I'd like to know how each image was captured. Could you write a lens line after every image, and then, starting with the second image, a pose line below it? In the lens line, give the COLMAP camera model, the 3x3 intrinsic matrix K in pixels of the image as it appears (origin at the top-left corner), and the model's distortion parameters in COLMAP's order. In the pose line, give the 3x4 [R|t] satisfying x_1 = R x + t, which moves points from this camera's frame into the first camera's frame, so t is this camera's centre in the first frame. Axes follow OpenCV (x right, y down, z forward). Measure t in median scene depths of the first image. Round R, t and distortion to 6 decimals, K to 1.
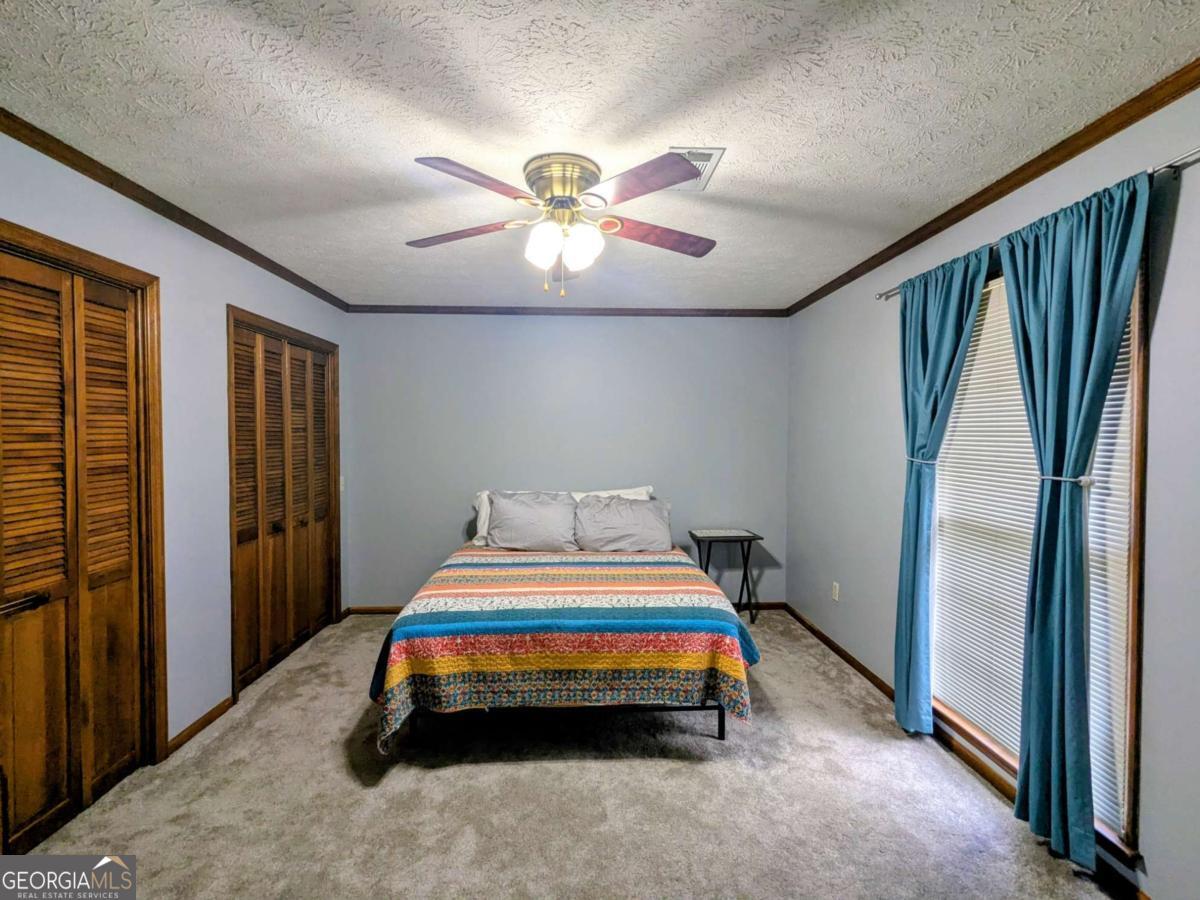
lens RADIAL K [[571.9, 0, 601.5], [0, 571.9, 450.5], [0, 0, 1]] dist [0.011487, 0.000255]
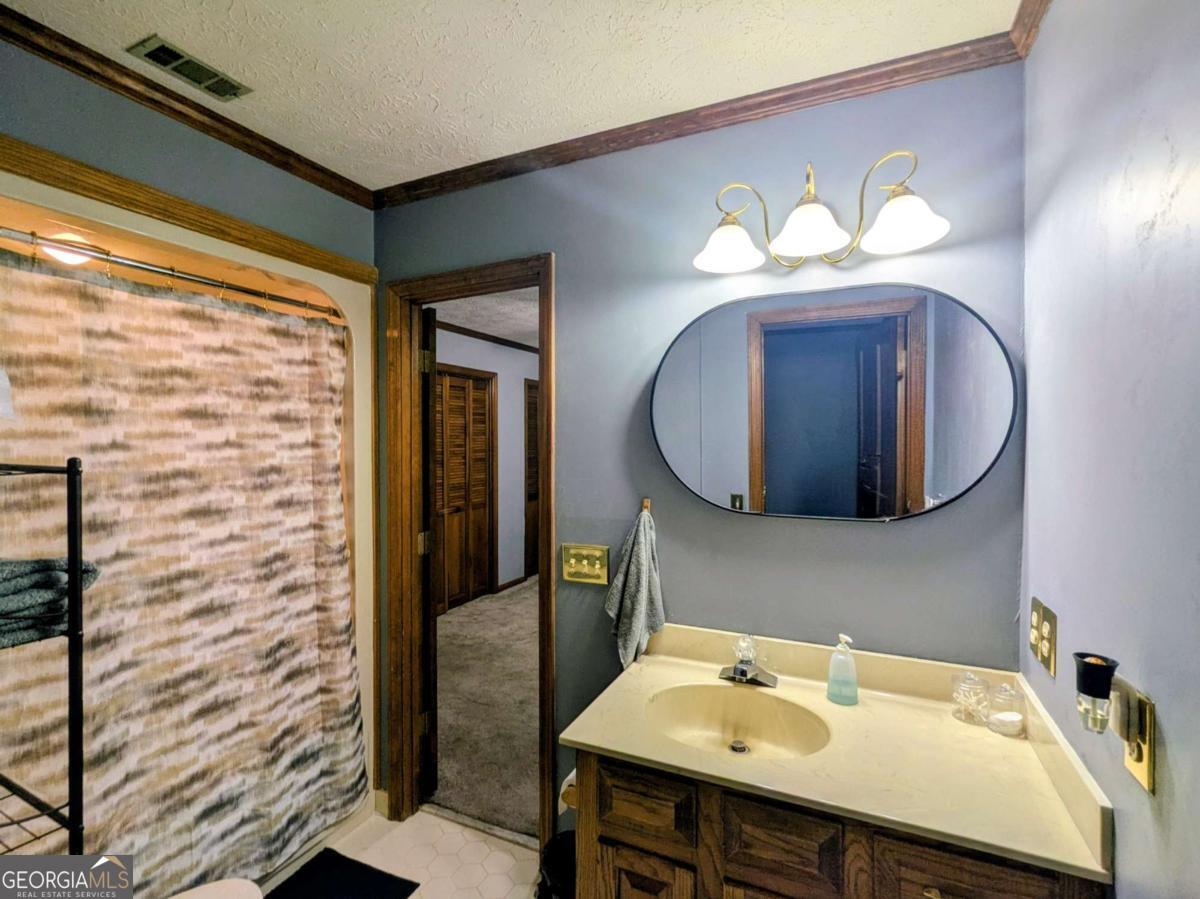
lens RADIAL K [[571.9, 0, 600.9], [0, 571.9, 444.9], [0, 0, 1]] dist [0.011487, 0.000255]
pose [[0.889118, 0.003332, -0.457666, 0.642612], [-0.011608, 0.999816, -0.015271, 0.003767], [0.457531, 0.018890, 0.888993, -0.833133]]
